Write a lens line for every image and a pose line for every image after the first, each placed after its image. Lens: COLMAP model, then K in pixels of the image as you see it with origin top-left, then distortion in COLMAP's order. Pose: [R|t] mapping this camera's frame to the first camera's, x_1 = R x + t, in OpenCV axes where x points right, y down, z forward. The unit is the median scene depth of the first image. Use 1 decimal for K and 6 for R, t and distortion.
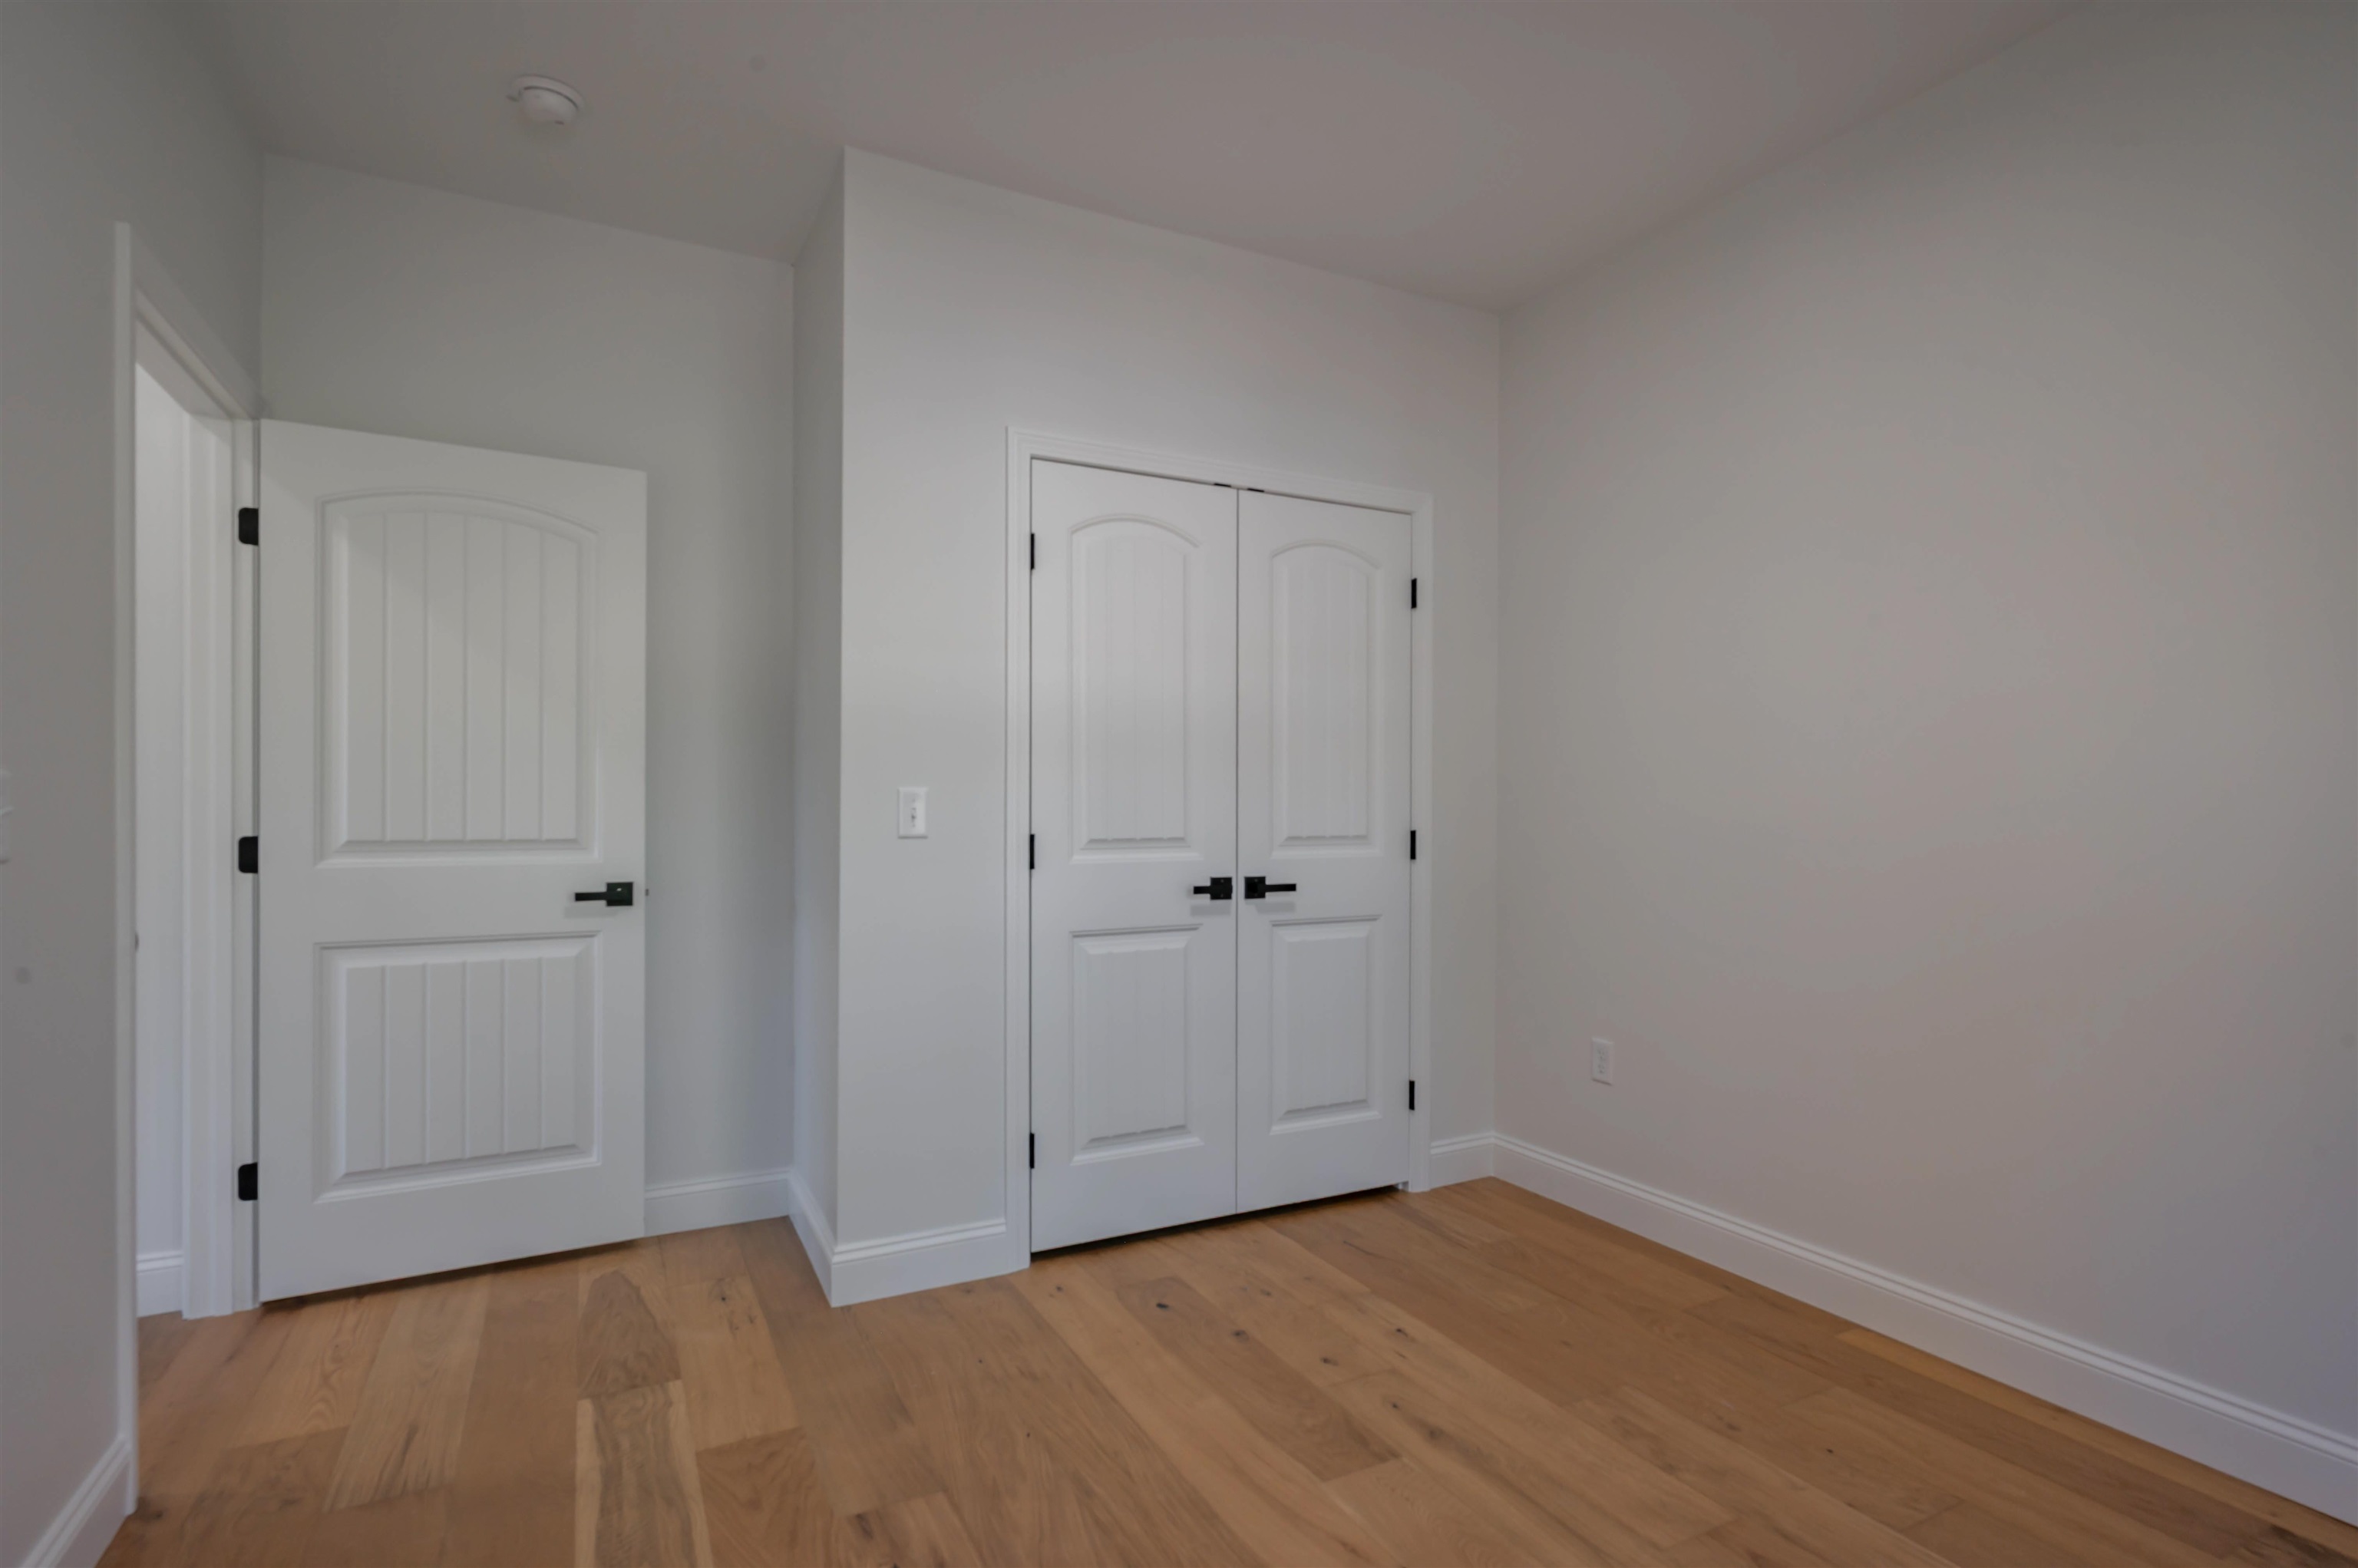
lens RADIAL K [[1186.5, 0, 1176.7], [0, 1186.5, 780.7], [0, 0, 1]] dist [-0.001506, 0.000139]
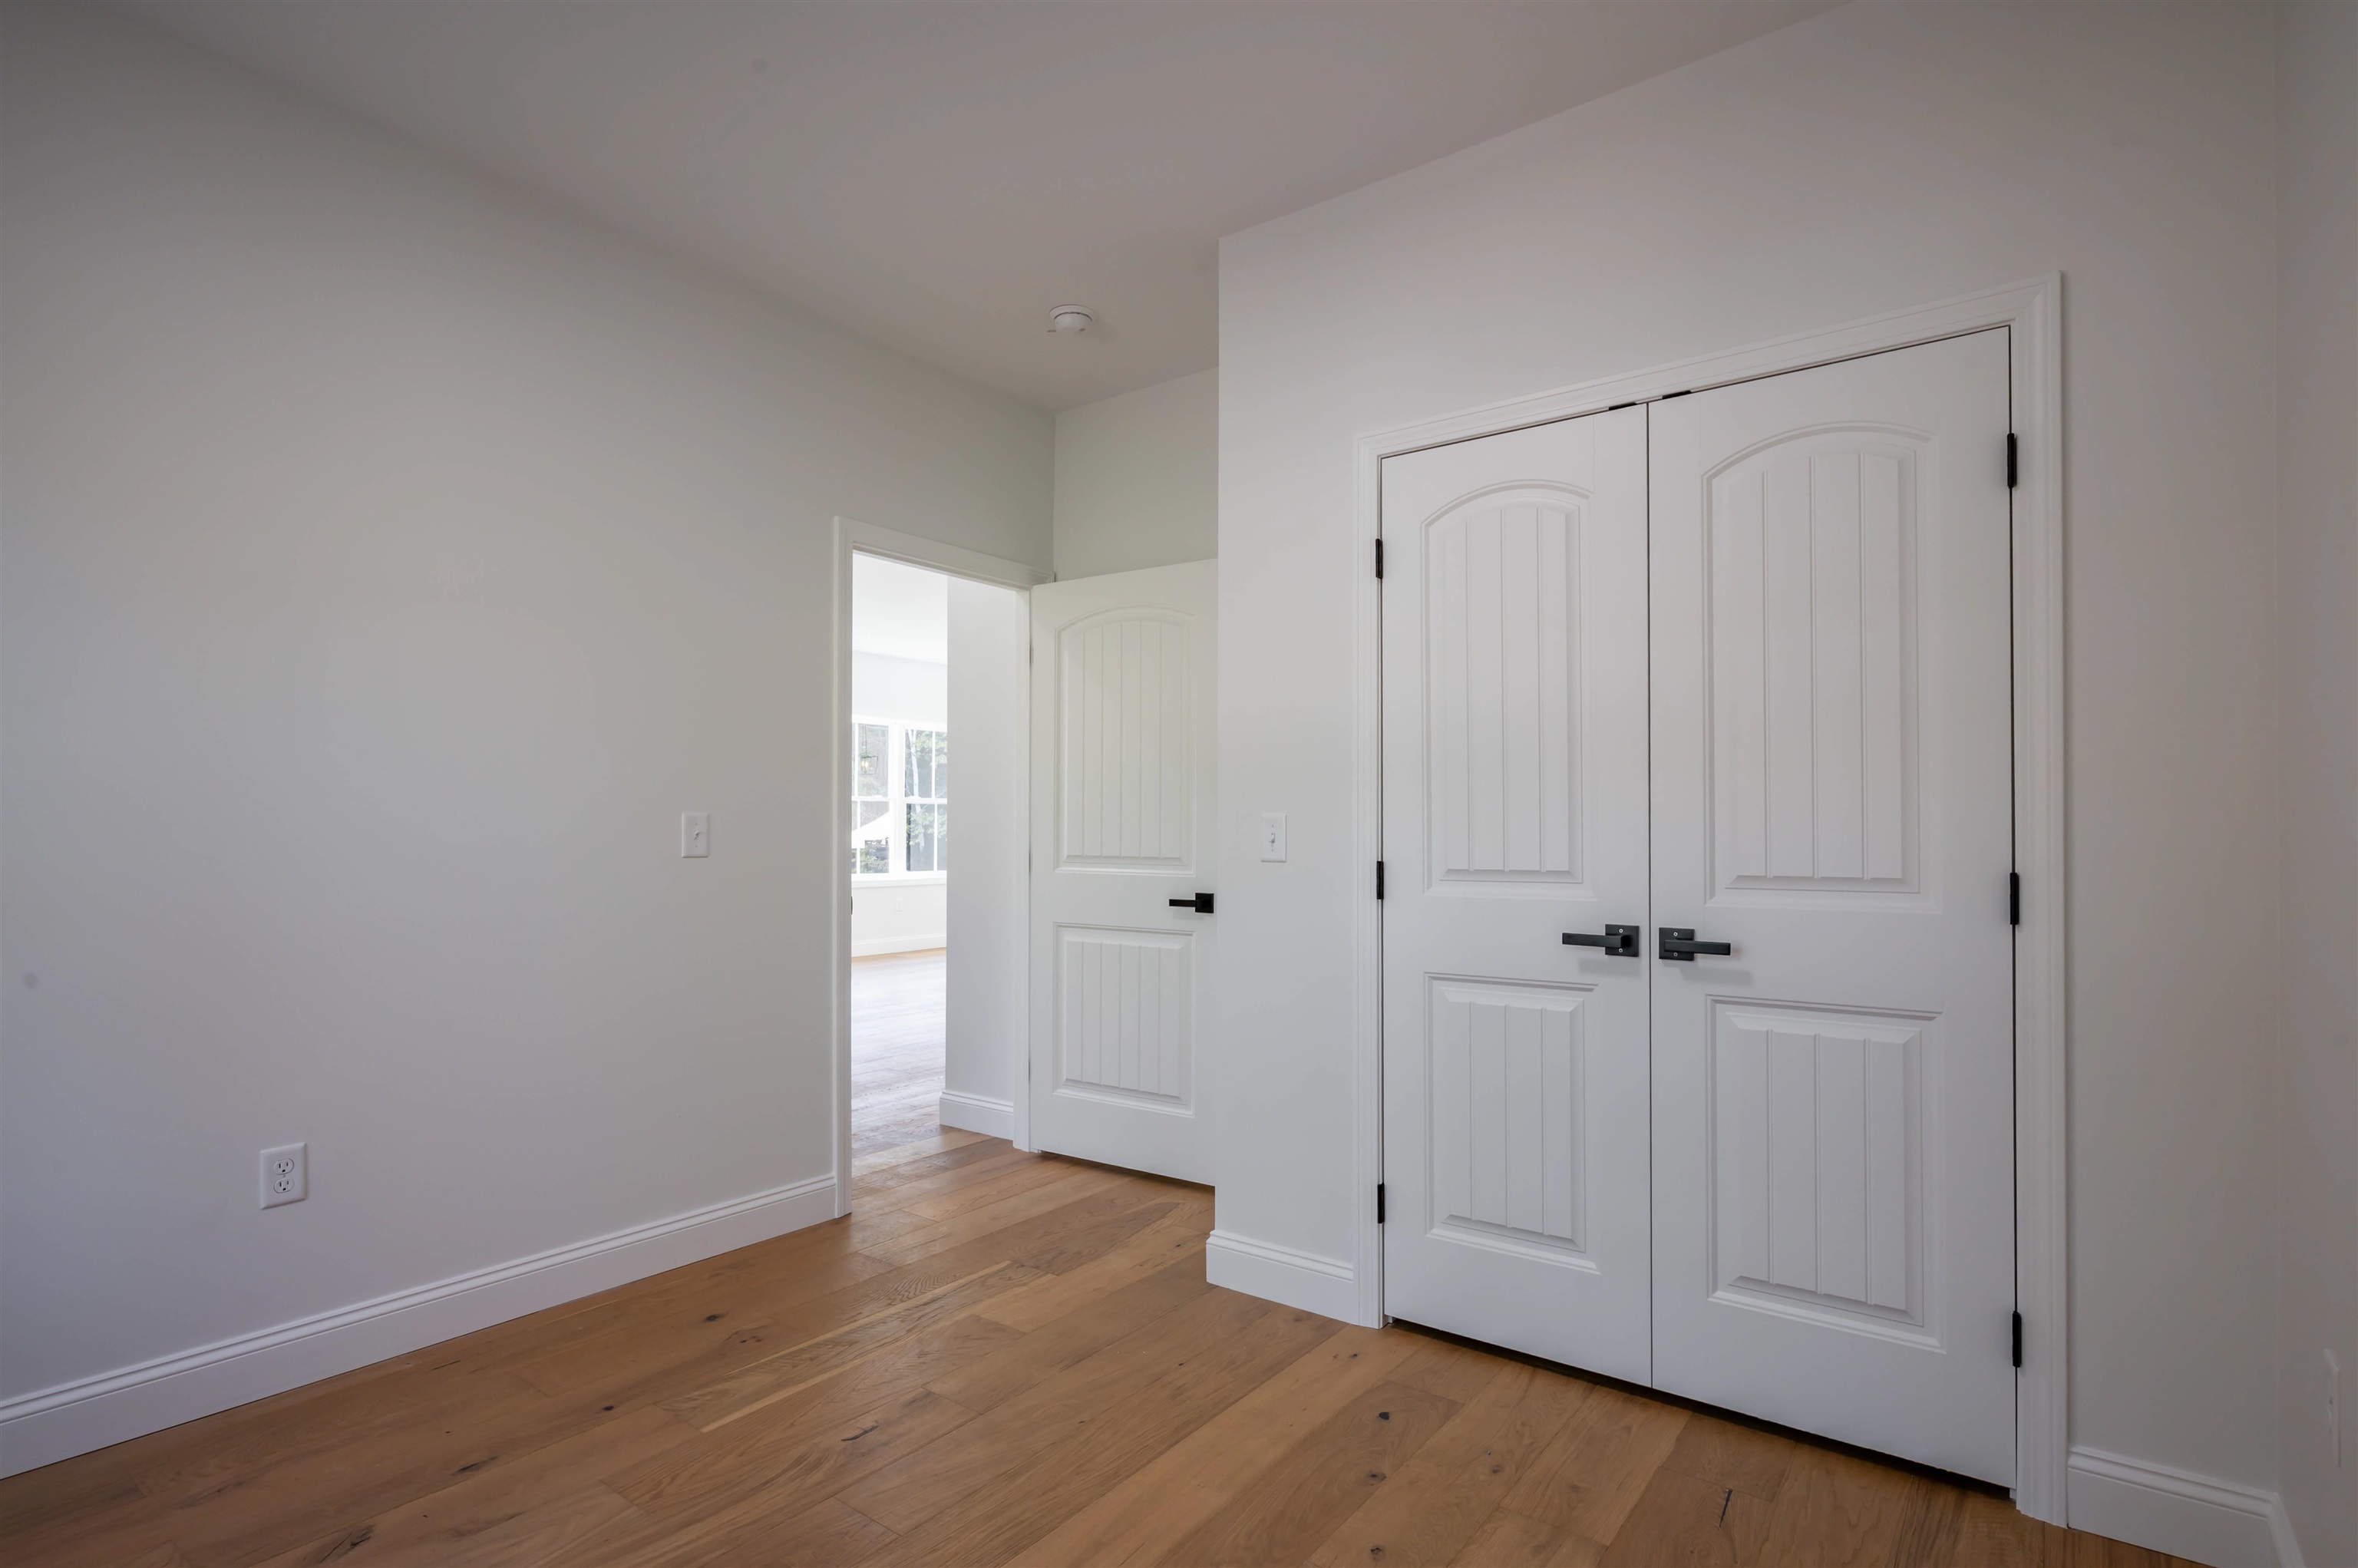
lens RADIAL K [[1159.5, 0, 1177.5], [0, 1159.5, 800.7], [0, 0, 1]] dist [-0.000406, 0.000592]
pose [[0.425560, -0.027021, -0.904527, 0.615698], [0.010363, 0.999634, -0.024987, 0.018645], [0.904871, 0.001260, 0.425685, 0.456753]]
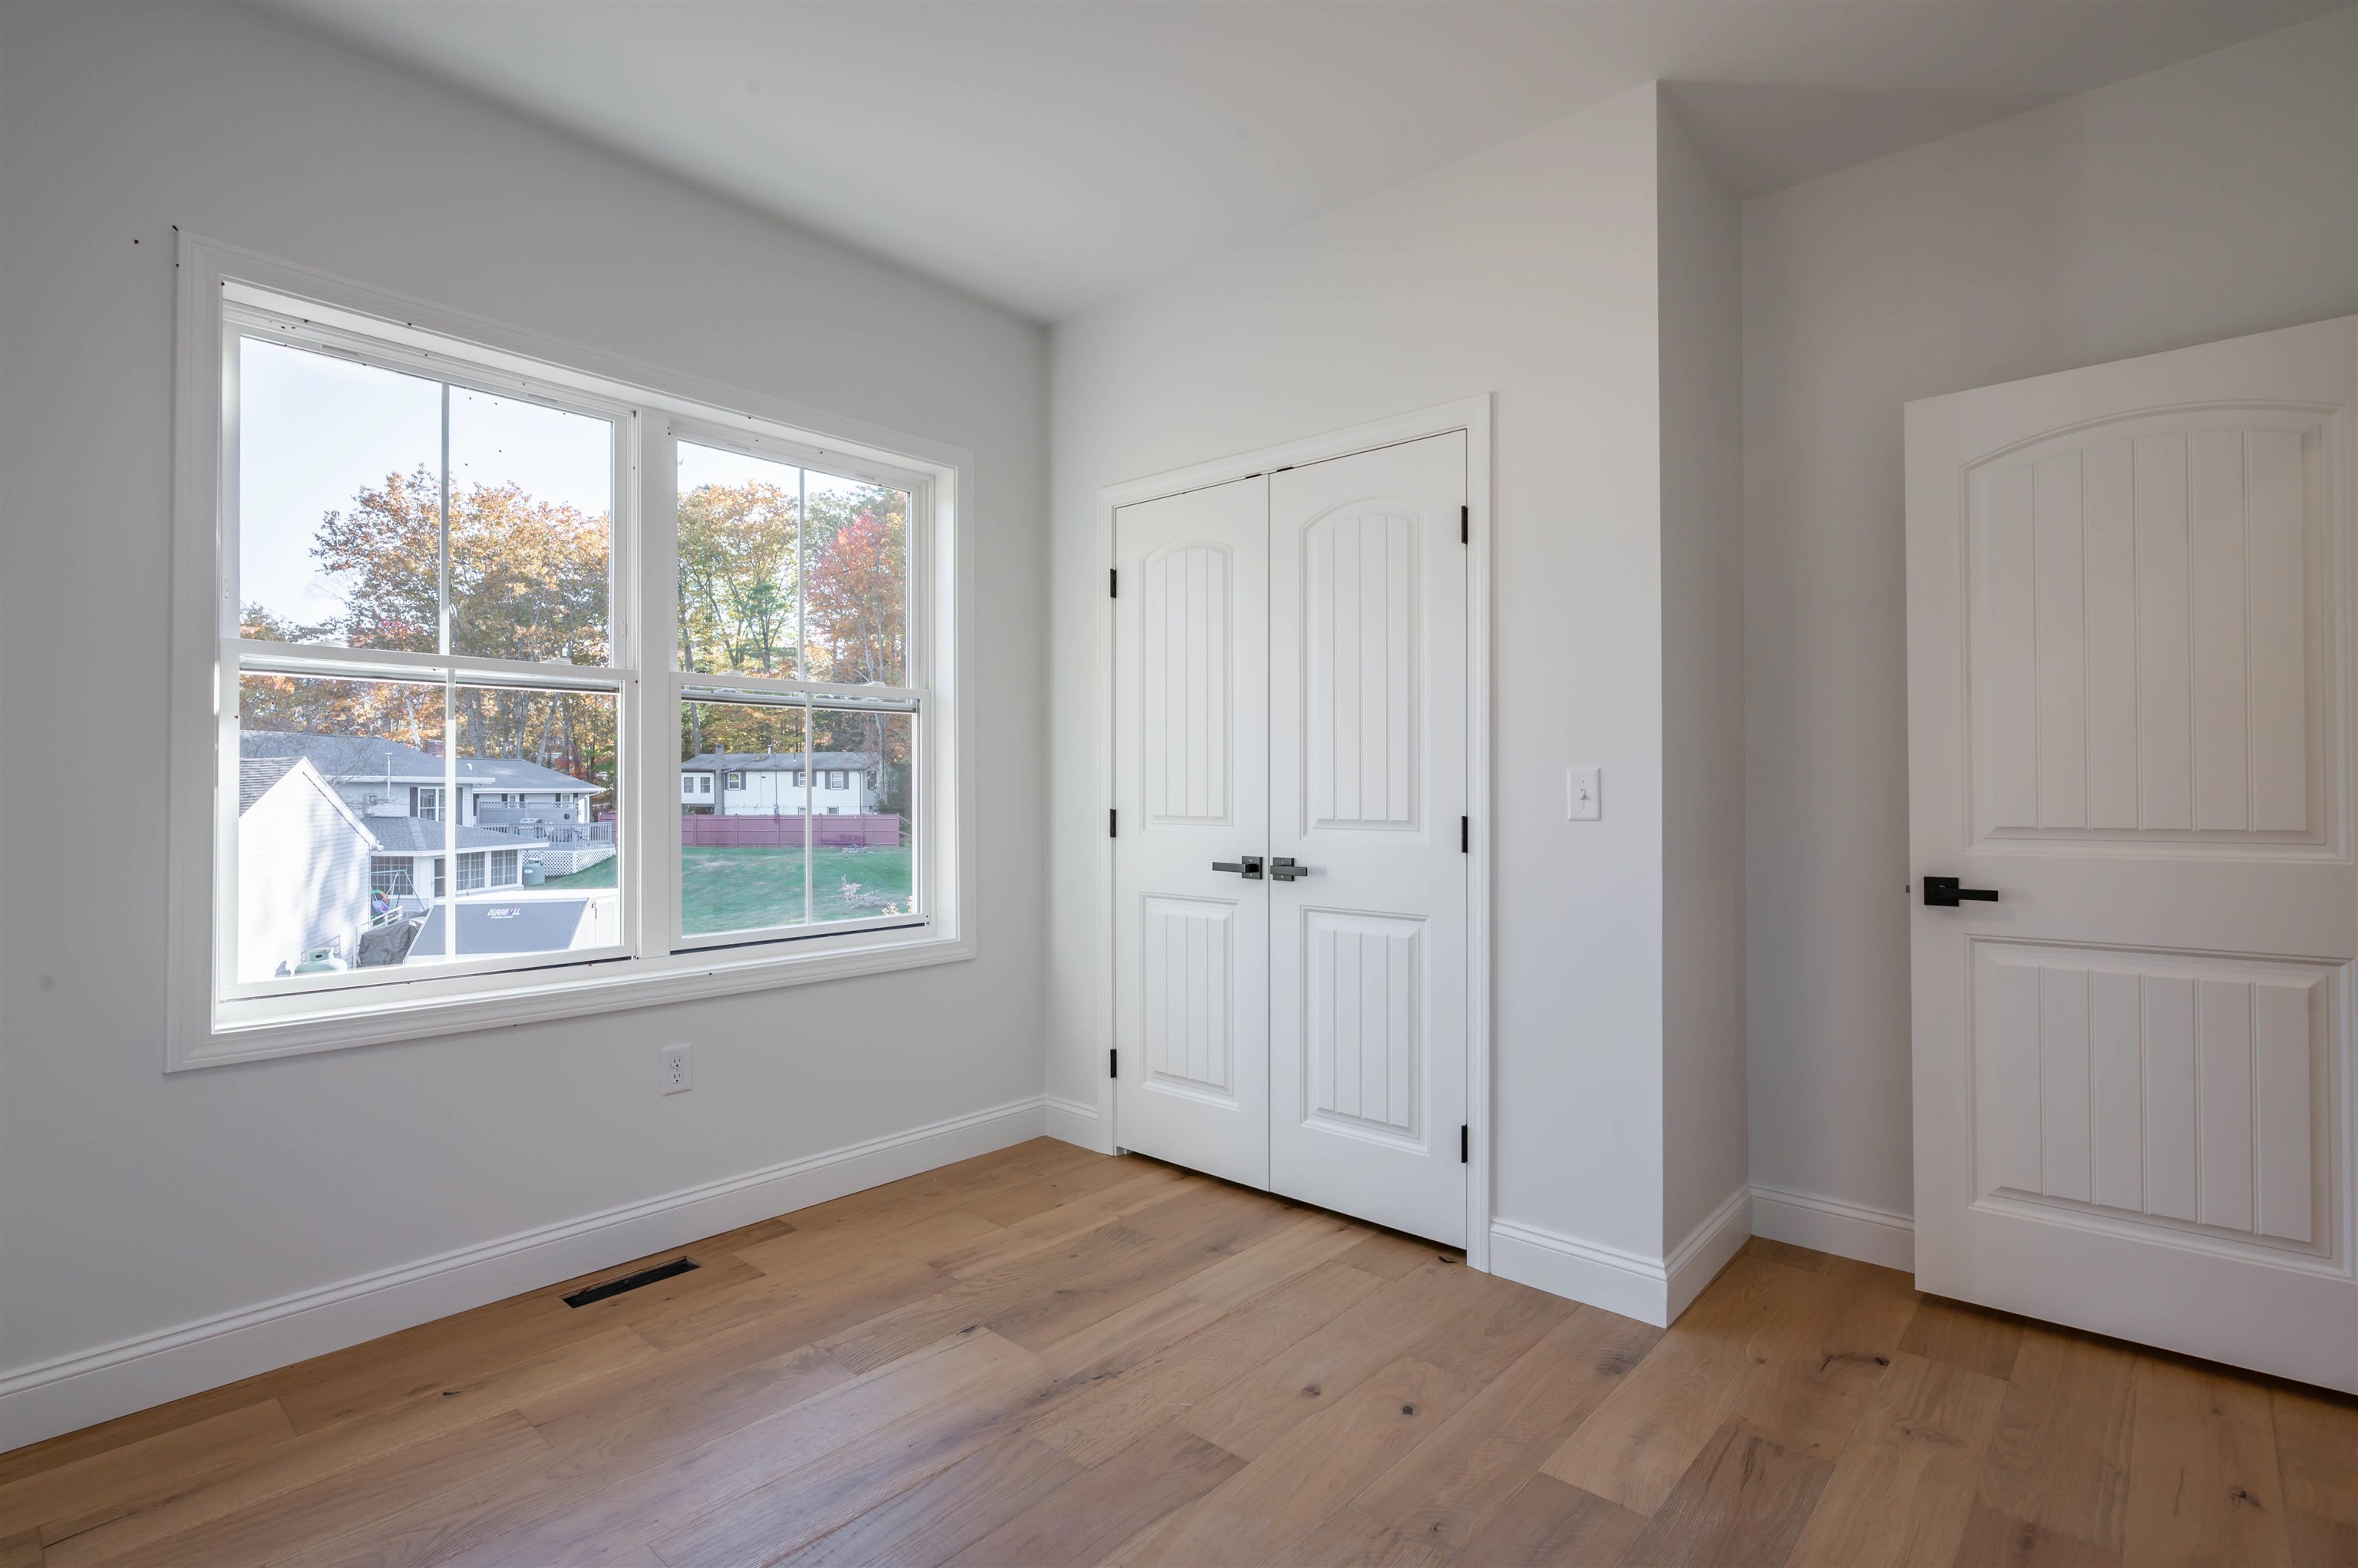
lens RADIAL K [[1186.5, 0, 1176.7], [0, 1186.5, 780.7], [0, 0, 1]] dist [-0.001506, 0.000139]
pose [[0.330232, -0.017290, -0.943741, 1.036969], [0.001062, 0.999838, -0.017946, 0.036302], [0.943899, 0.004924, 0.330197, 0.628811]]
